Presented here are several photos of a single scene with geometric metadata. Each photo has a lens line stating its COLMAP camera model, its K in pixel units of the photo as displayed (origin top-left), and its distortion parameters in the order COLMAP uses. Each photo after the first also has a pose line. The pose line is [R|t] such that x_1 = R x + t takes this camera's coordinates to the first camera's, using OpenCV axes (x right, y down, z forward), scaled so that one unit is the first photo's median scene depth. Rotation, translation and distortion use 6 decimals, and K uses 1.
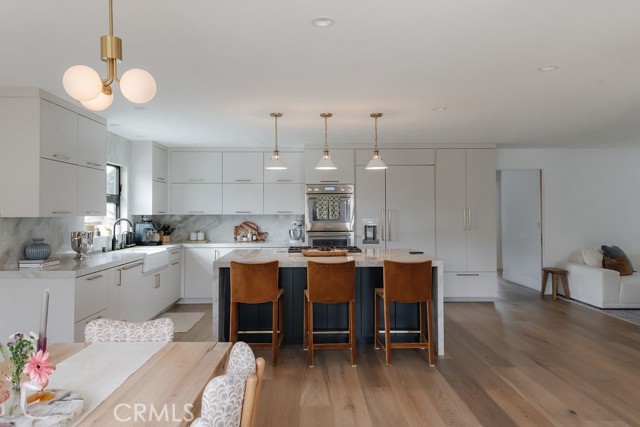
lens RADIAL K [[423.4, 0, 320.0], [0, 423.4, 213.5], [0, 0, 1]] dist [0.040789, 0.000174]
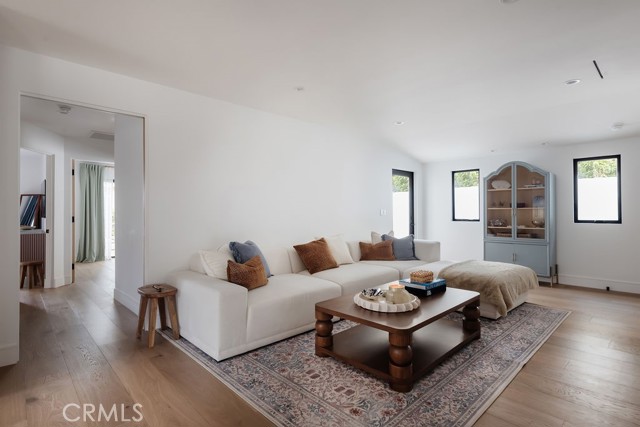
lens RADIAL K [[325.3, 0, 320.0], [0, 325.3, 213.5], [0, 0, 1]] dist [0.000459, 0.000055]
pose [[0.736859, 0.004197, 0.676034, 0.427745], [-0.006556, 0.999978, 0.000937, 0.029485], [-0.676015, -0.005122, 0.736870, 0.555462]]
